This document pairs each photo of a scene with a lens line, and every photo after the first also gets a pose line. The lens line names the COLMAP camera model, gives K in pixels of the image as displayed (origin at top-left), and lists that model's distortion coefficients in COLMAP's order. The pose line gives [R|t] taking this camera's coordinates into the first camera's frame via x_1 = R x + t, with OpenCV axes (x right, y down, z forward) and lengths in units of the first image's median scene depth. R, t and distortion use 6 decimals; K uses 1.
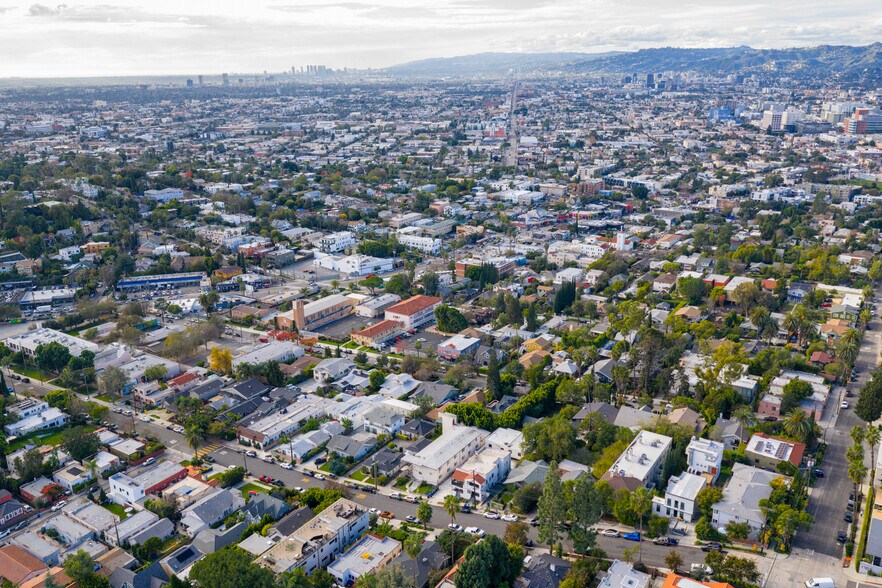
lens RADIAL K [[728.2, 0, 445.6], [0, 728.2, 294.8], [0, 0, 1]] dist [0.019554, -0.029951]
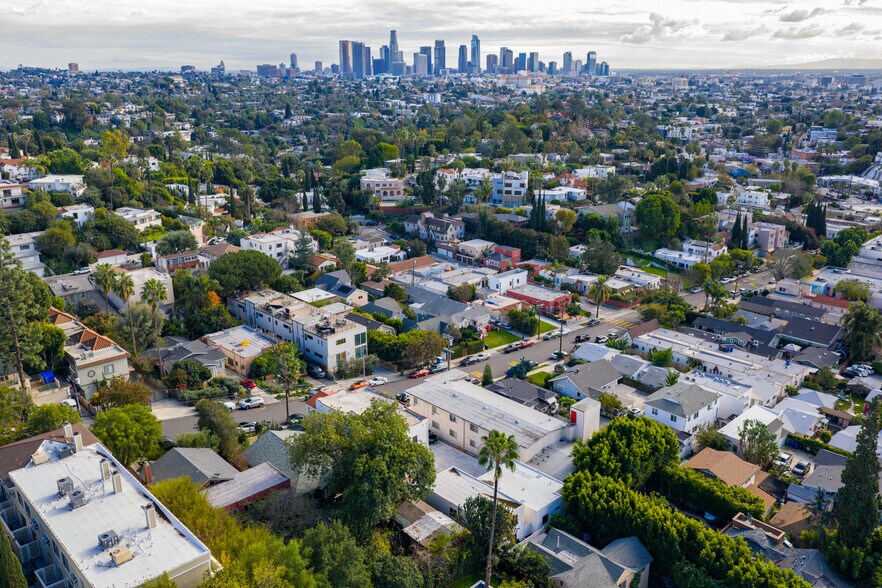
lens RADIAL K [[728.2, 0, 441.3], [0, 728.2, 293.1], [0, 0, 1]] dist [0.019554, -0.029951]
pose [[-0.234319, 0.296421, -0.925867, 0.202164], [-0.286518, 0.889022, 0.357138, -0.015790], [0.928979, 0.348962, -0.123385, 0.452109]]
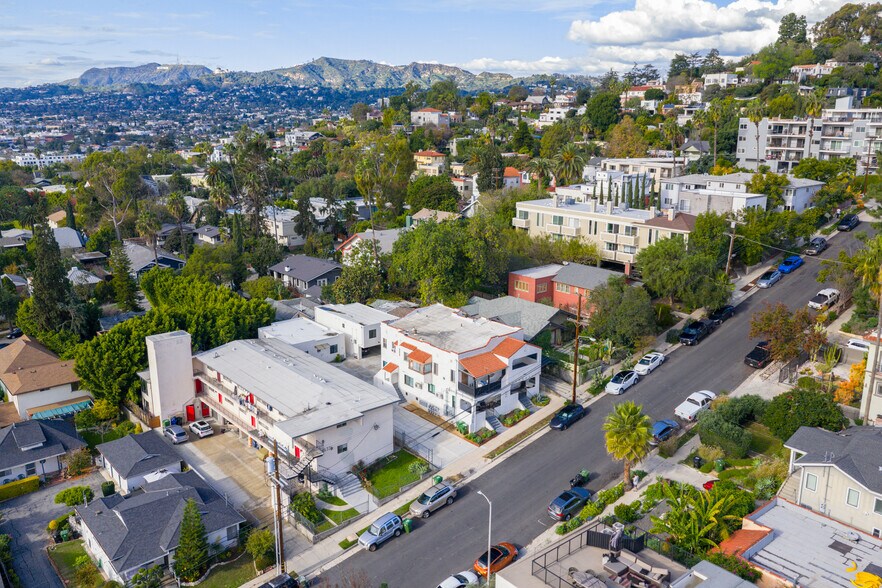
lens RADIAL K [[728.2, 0, 443.2], [0, 728.2, 295.0], [0, 0, 1]] dist [0.019554, -0.029951]
pose [[0.284572, -0.229191, 0.930855, -0.130391], [0.284062, 0.947554, 0.146461, 0.063417], [-0.915602, 0.222741, 0.334752, 0.361682]]
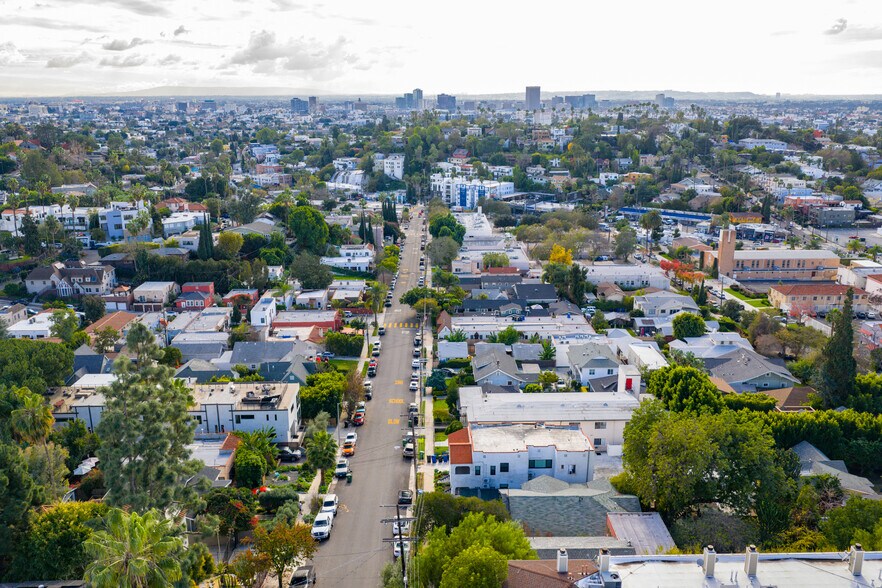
lens RADIAL K [[728.2, 0, 444.0], [0, 728.2, 293.5], [0, 0, 1]] dist [0.019554, -0.029951]
pose [[0.564437, 0.225081, -0.794198, 0.148598], [-0.247379, 0.964011, 0.097394, 0.047145], [0.787537, 0.141495, 0.599803, 0.284363]]
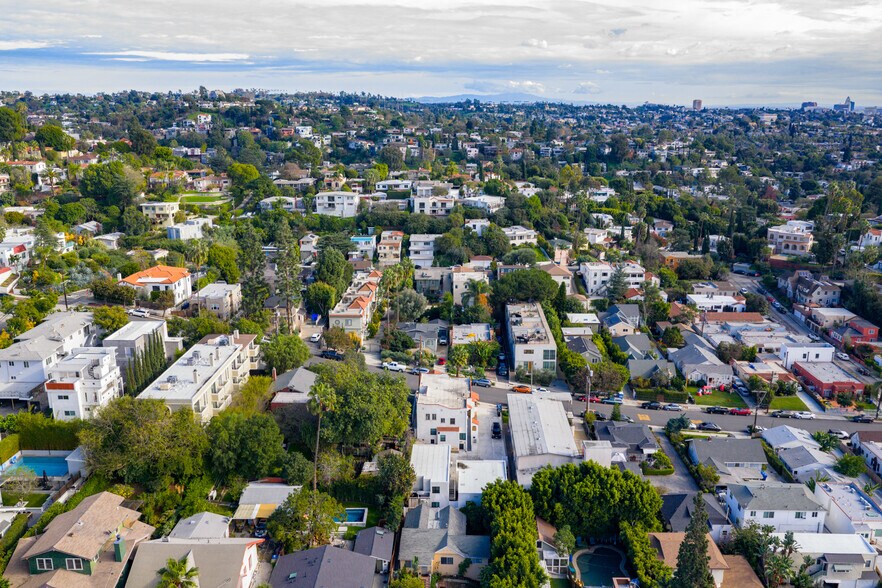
lens RADIAL K [[728.2, 0, 439.4], [0, 728.2, 290.0], [0, 0, 1]] dist [0.019554, -0.029951]
pose [[-0.859534, 0.136270, -0.492576, 0.151141], [-0.144040, 0.860138, 0.489301, -0.069942], [0.490360, 0.491521, -0.719690, 0.596233]]
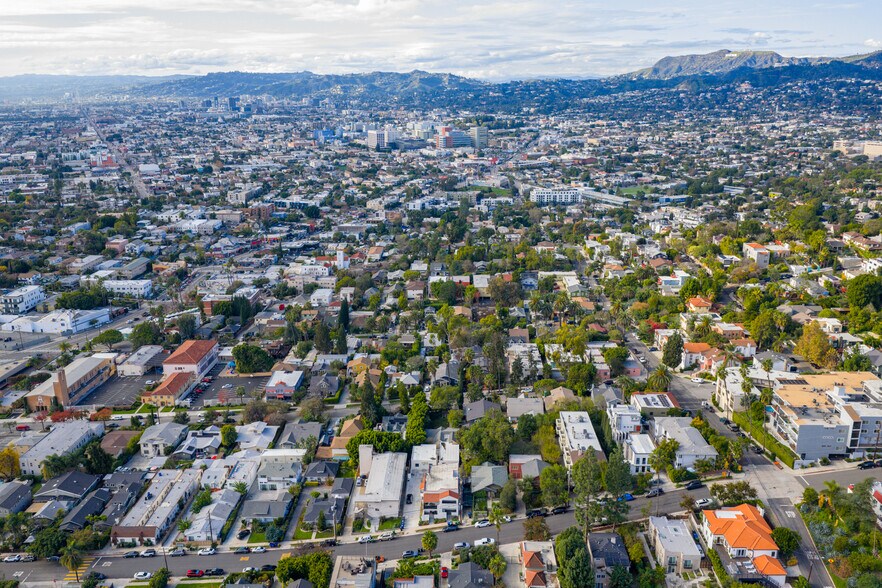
lens RADIAL K [[728.2, 0, 445.8], [0, 728.2, 291.6], [0, 0, 1]] dist [0.019554, -0.029951]
pose [[0.847979, -0.140584, 0.511046, -0.176070], [0.157787, 0.987424, 0.009814, -0.014591], [-0.505999, 0.072315, 0.859497, 0.046887]]
